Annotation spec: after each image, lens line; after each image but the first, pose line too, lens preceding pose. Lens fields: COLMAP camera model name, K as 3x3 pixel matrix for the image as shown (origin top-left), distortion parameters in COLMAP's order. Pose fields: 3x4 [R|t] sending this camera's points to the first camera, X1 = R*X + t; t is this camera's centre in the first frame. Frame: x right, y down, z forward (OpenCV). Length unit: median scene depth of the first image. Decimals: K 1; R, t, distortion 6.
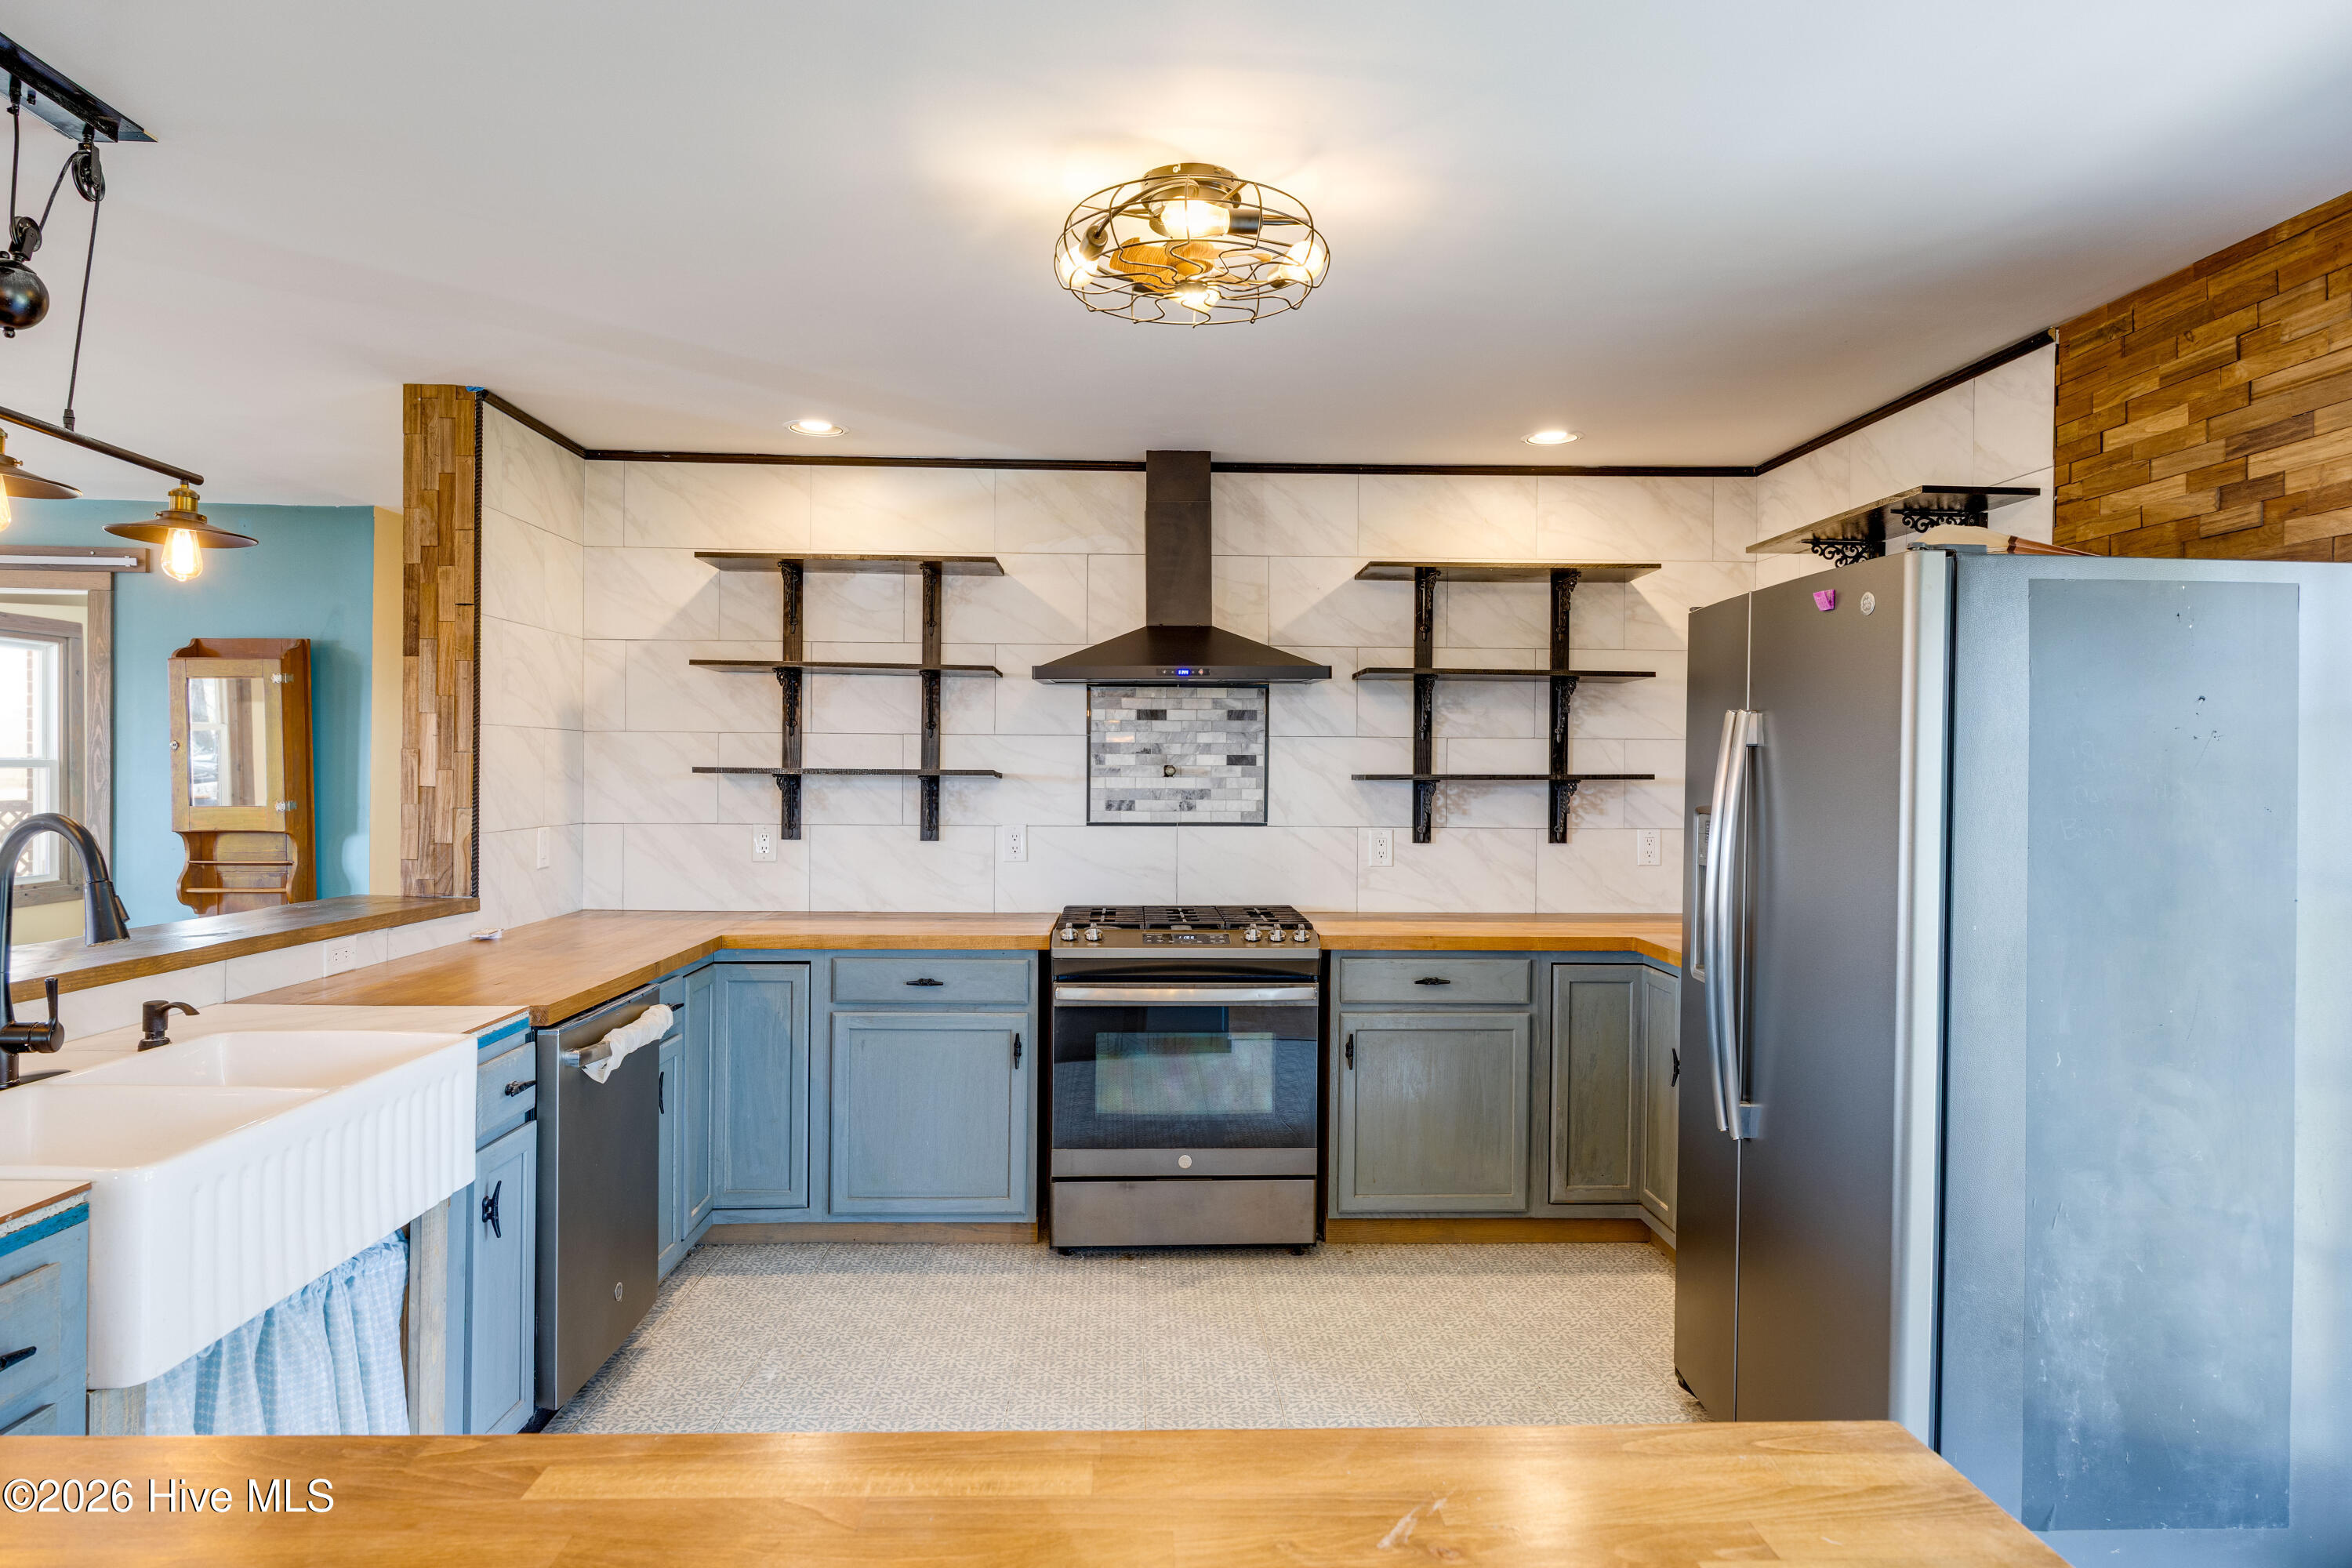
lens RADIAL K [[1435.9, 0, 1144.0], [0, 1435.9, 749.7], [0, 0, 1]] dist [0.012203, -0.003529]
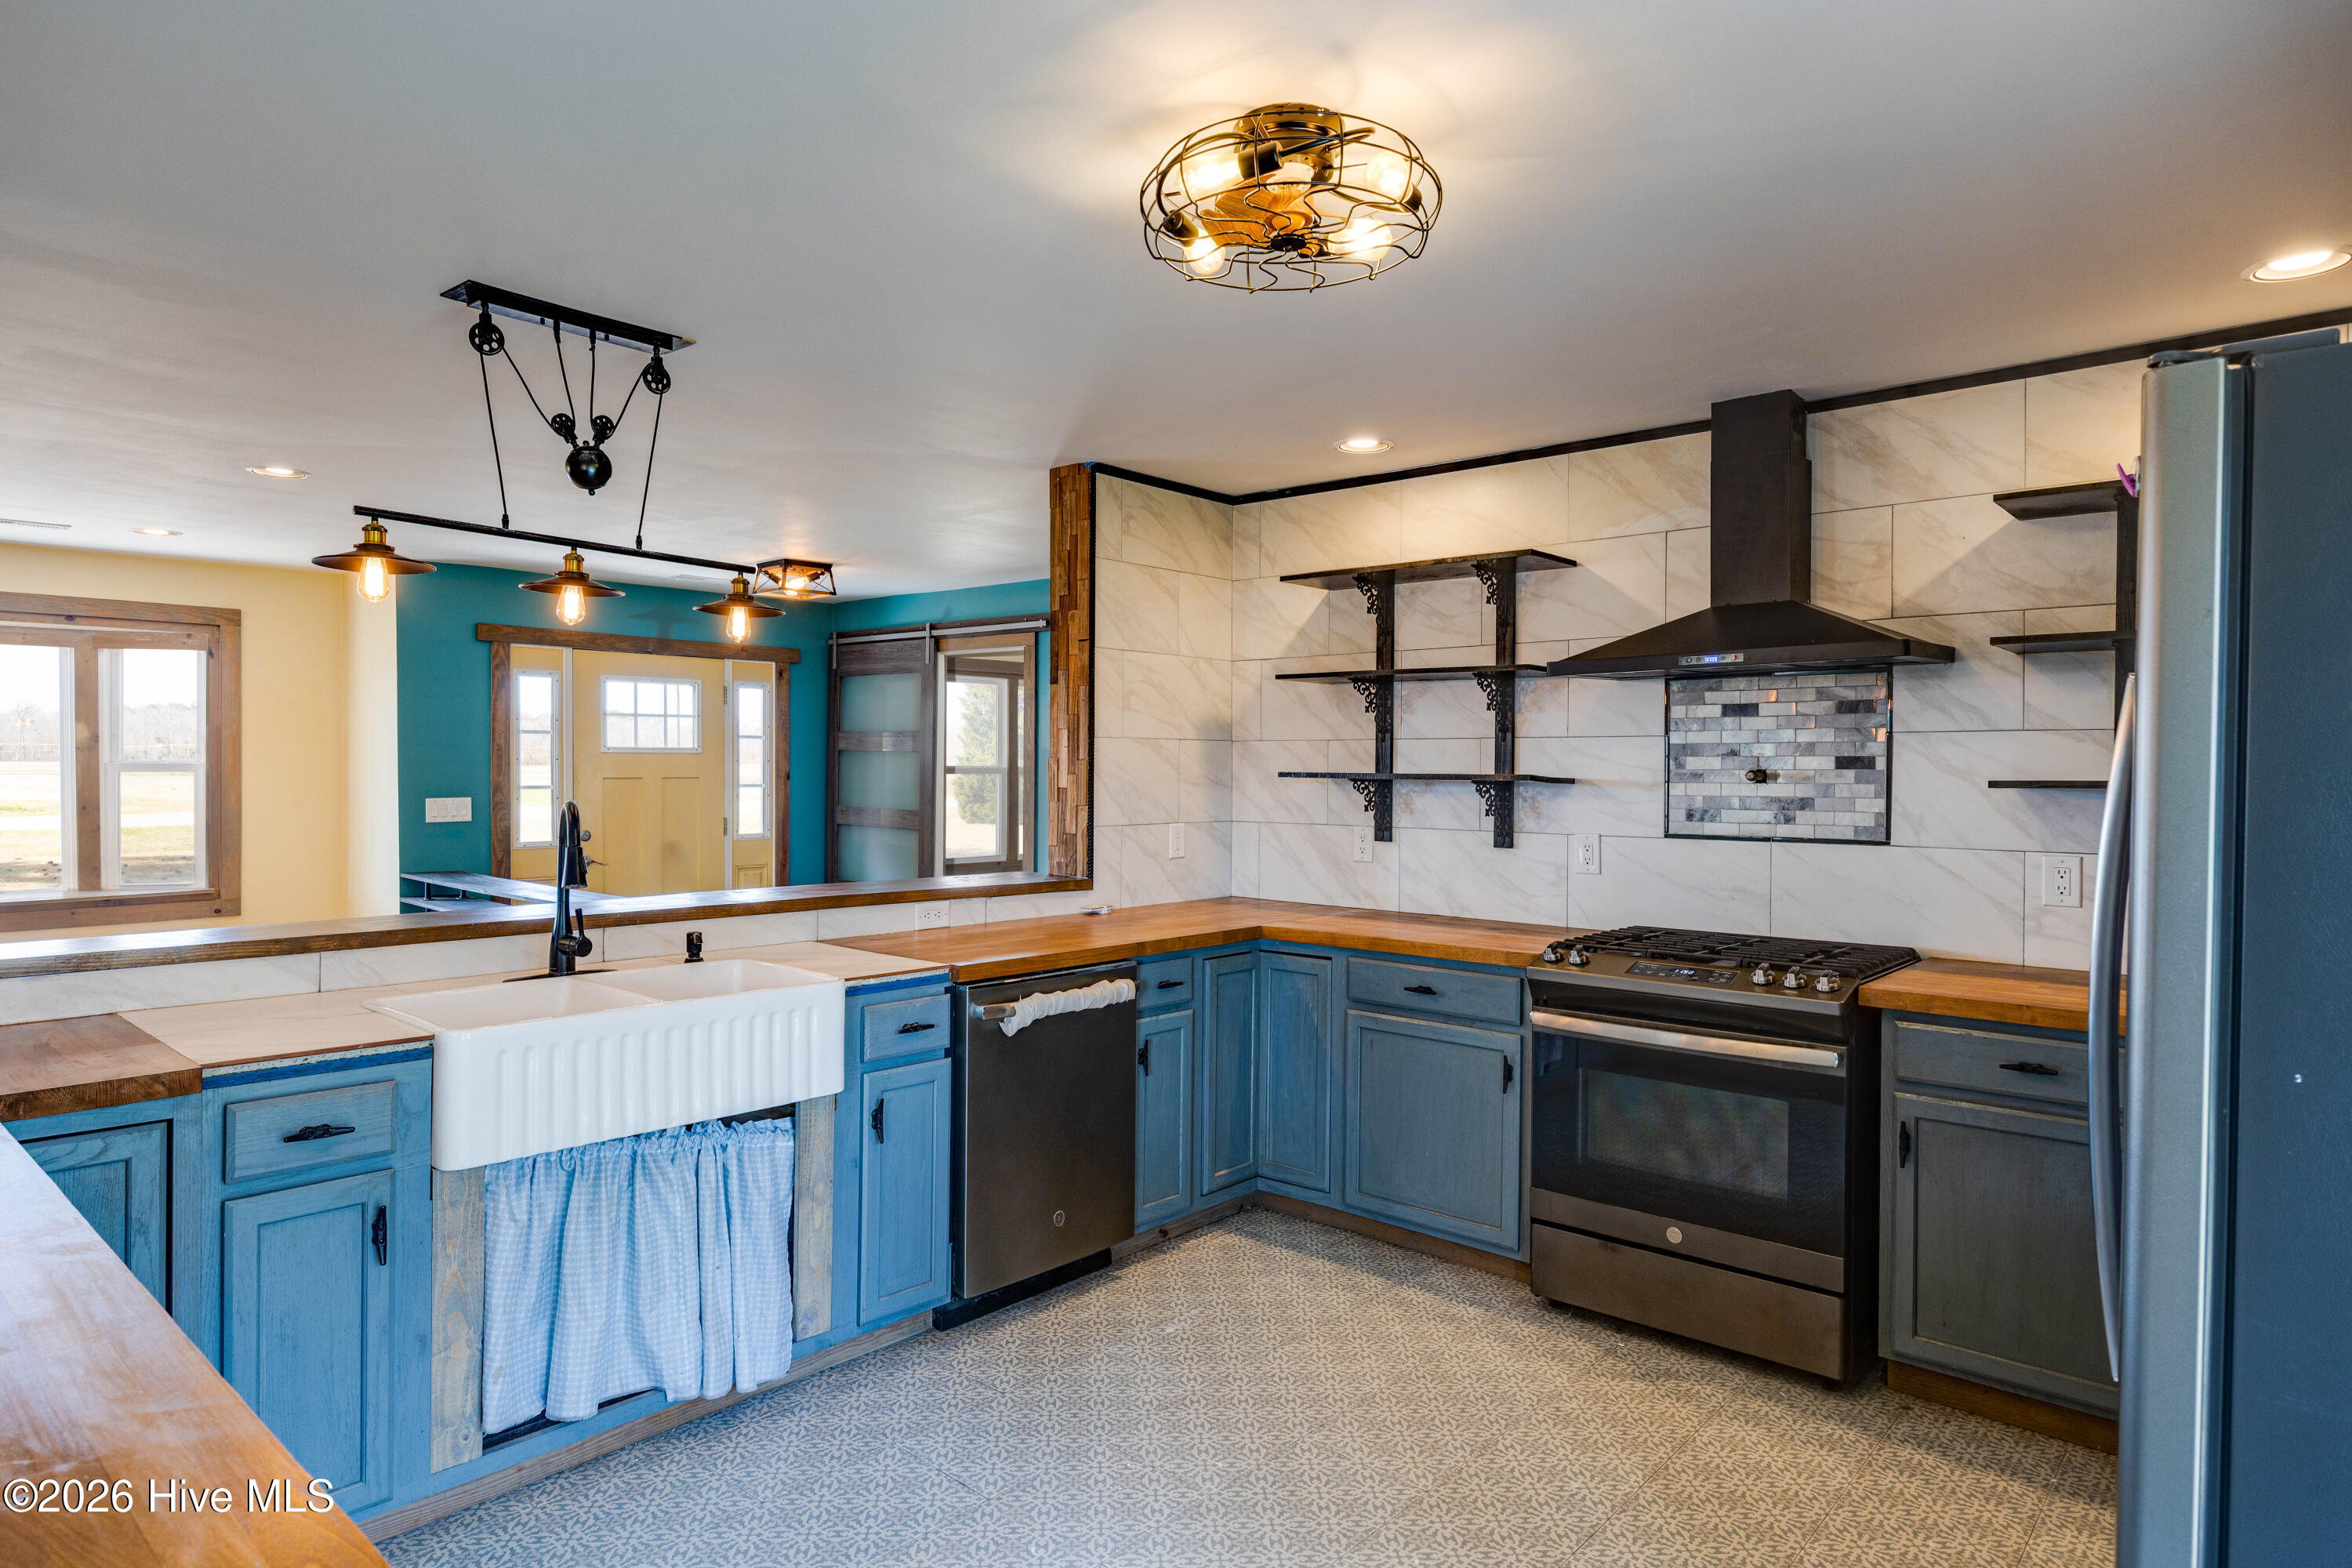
lens RADIAL K [[1351.0, 0, 1135.5], [0, 1351.0, 749.1], [0, 0, 1]] dist [0.014243, 0.000928]
pose [[0.714749, -0.013544, -0.699250, 0.357068], [0.008895, 0.999908, -0.010276, 0.004478], [0.699325, 0.001125, 0.714803, 0.198462]]
